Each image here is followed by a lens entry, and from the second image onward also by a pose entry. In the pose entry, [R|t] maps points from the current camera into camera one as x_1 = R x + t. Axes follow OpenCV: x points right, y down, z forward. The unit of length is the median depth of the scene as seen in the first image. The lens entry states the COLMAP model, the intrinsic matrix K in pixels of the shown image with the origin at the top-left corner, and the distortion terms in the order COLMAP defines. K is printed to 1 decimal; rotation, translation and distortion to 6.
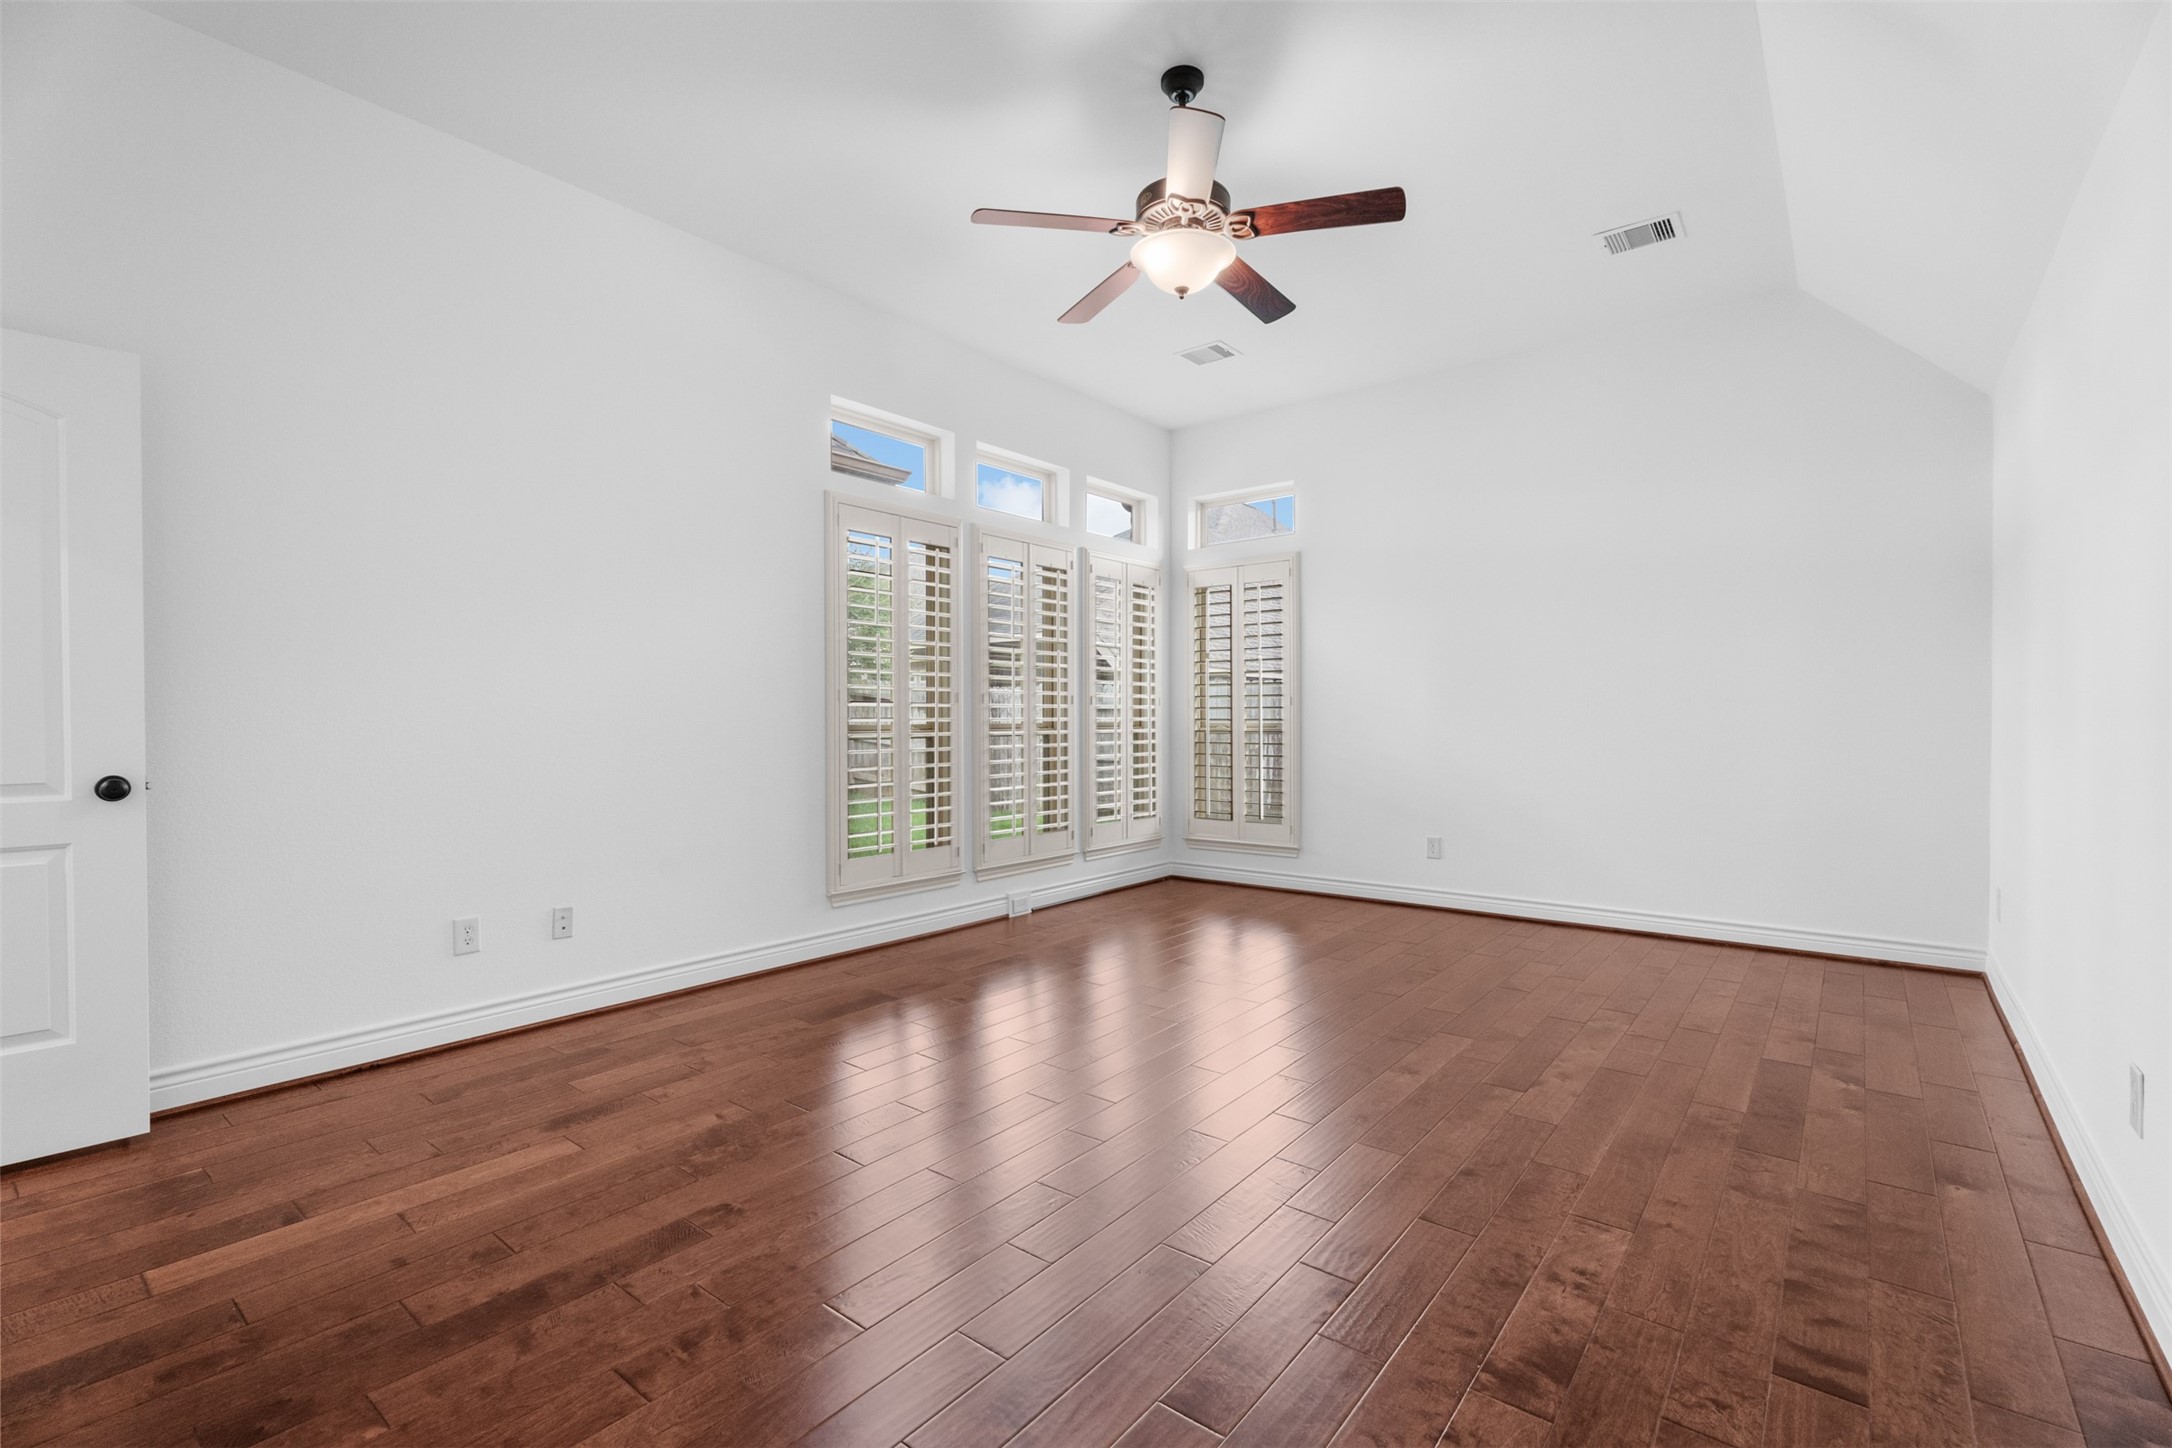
lens RADIAL K [[963.1, 0, 1080.5], [0, 963.1, 729.0], [0, 0, 1]] dist [0.004846, -0.001162]
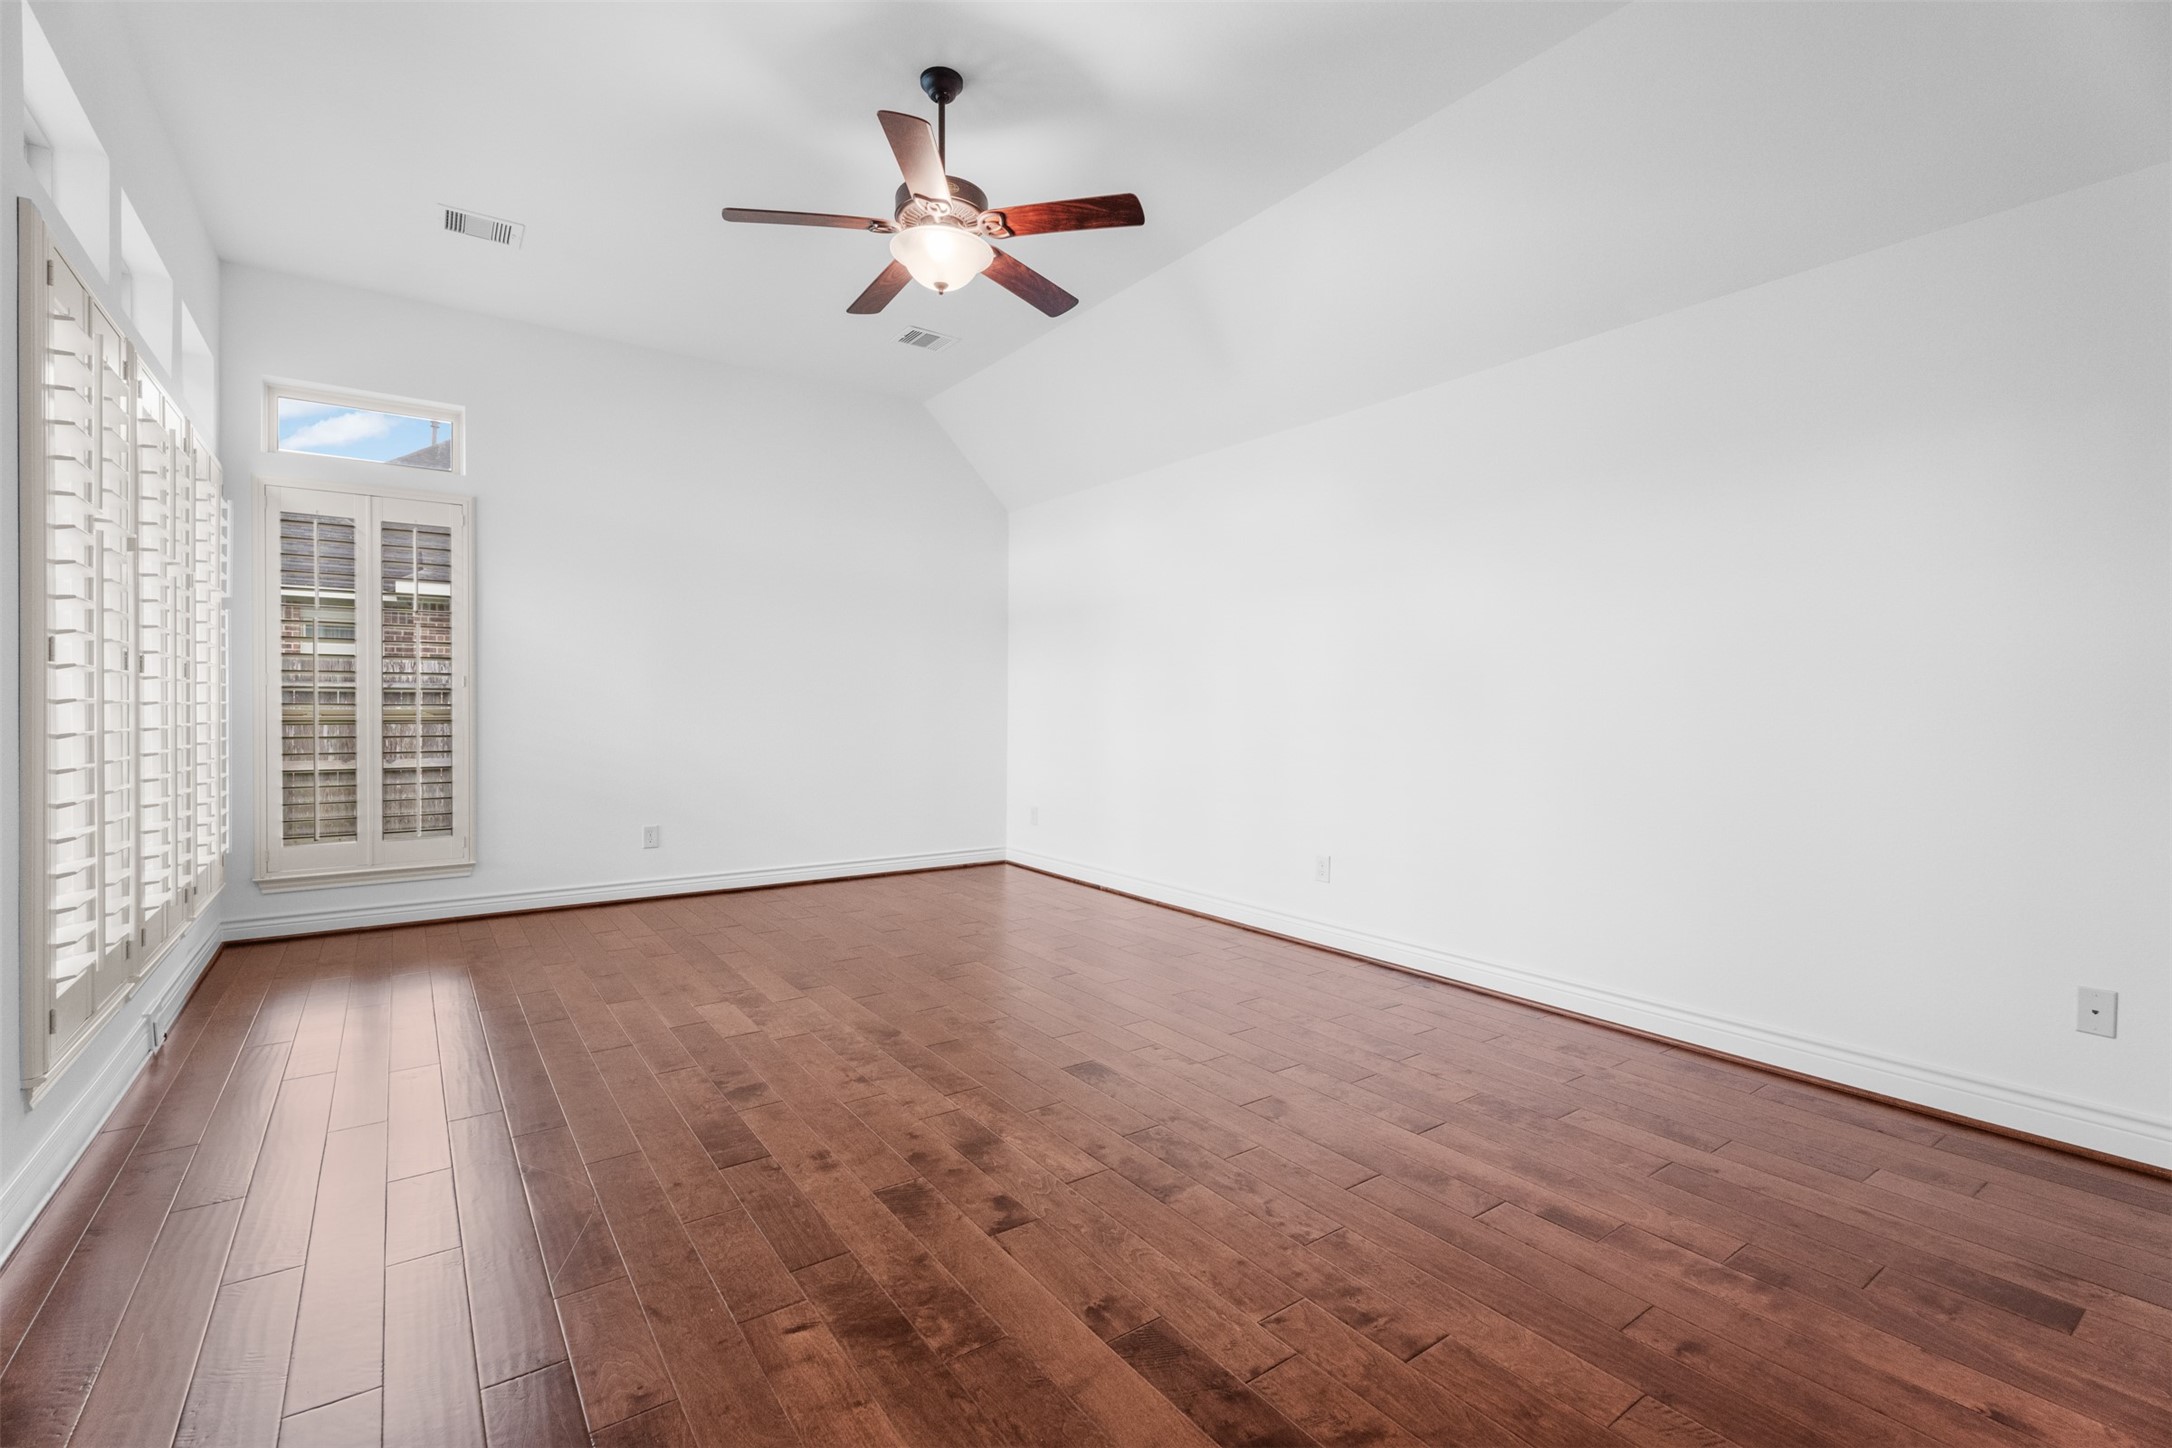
lens RADIAL K [[963.1, 0, 1084.9], [0, 963.1, 716.1], [0, 0, 1]] dist [0.004846, -0.001162]
pose [[0.256017, -0.002911, 0.966668, -0.935011], [0.001181, 0.999996, 0.002698, -0.004074], [-0.966672, 0.000451, 0.256019, 0.650117]]
